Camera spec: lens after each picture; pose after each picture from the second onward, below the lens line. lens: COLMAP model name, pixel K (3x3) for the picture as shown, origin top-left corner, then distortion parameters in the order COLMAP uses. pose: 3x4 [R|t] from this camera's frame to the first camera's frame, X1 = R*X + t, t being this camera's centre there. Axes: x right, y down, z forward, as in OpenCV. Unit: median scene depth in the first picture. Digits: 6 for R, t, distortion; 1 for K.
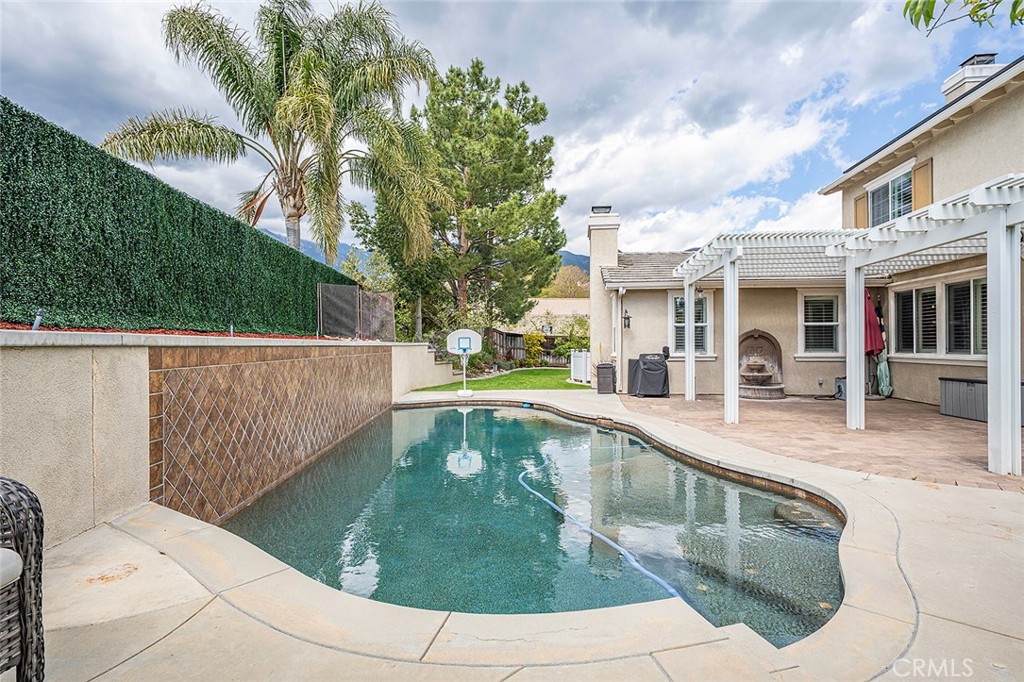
lens RADIAL K [[522.4, 0, 512.0], [0, 522.4, 341.0], [0, 0, 1]] dist [0.016113, -0.000246]
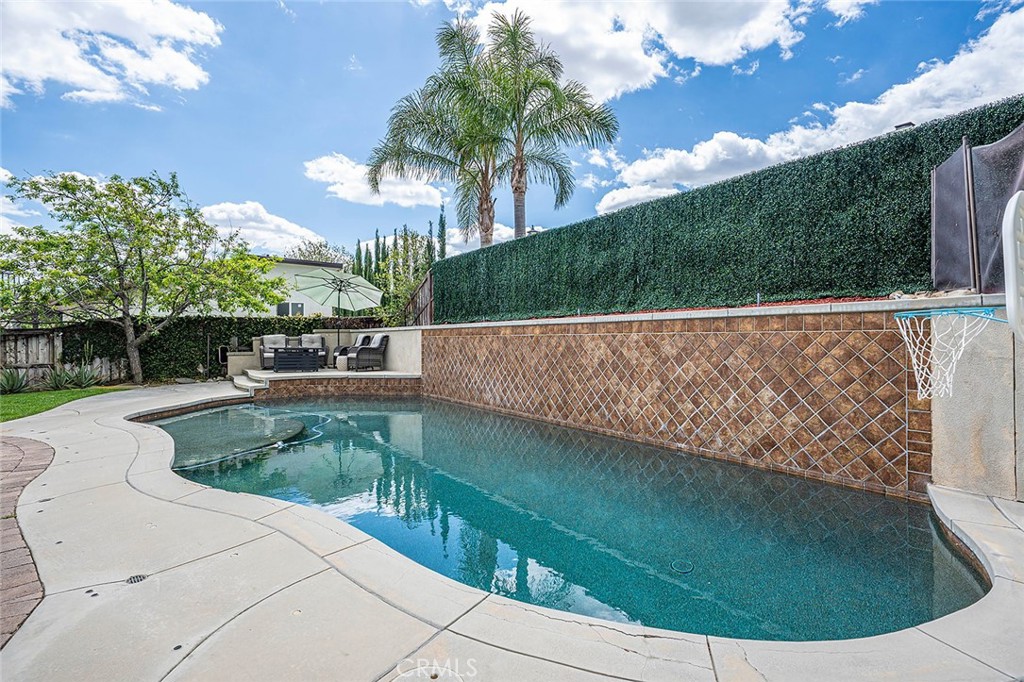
lens RADIAL K [[522.4, 0, 512.0], [0, 522.4, 341.0], [0, 0, 1]] dist [0.016113, -0.000246]
pose [[-0.860989, 0.015915, -0.508374, 0.241865], [0.017635, 0.999843, 0.001435, 0.040589], [0.508318, -0.007729, -0.861135, 1.898776]]
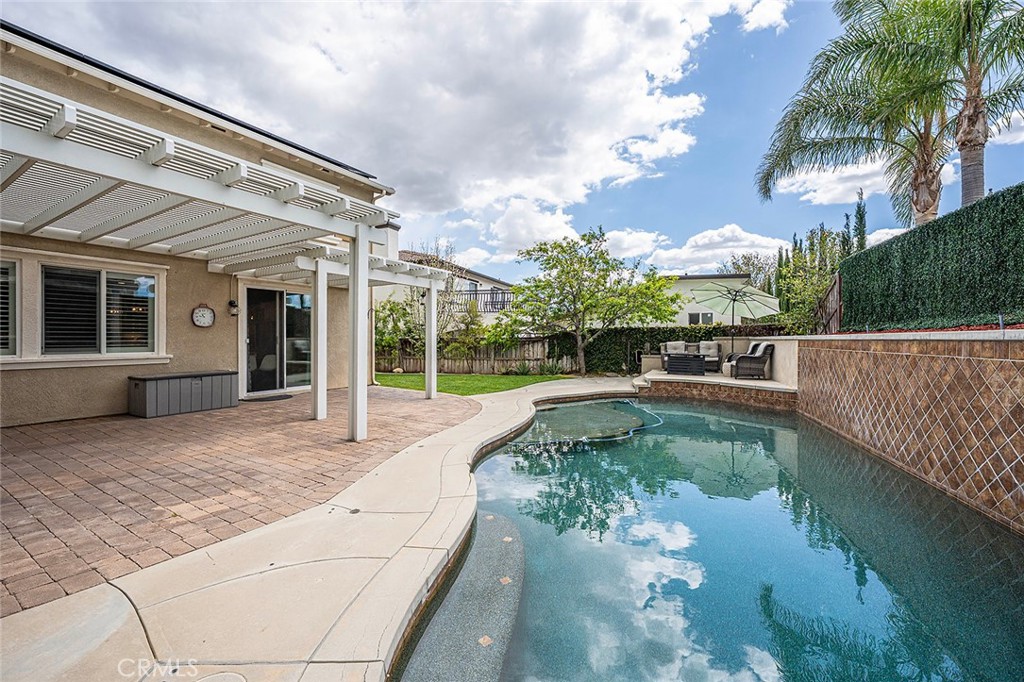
lens RADIAL K [[420.2, 0, 498.7], [0, 420.2, 337.2], [0, 0, 1]] dist [0.000013, 0.000201]
pose [[-0.903825, 0.009140, 0.427804, -0.067026], [0.002278, 0.999860, -0.016550, 0.014872], [-0.427896, -0.013984, -0.903720, 1.794882]]
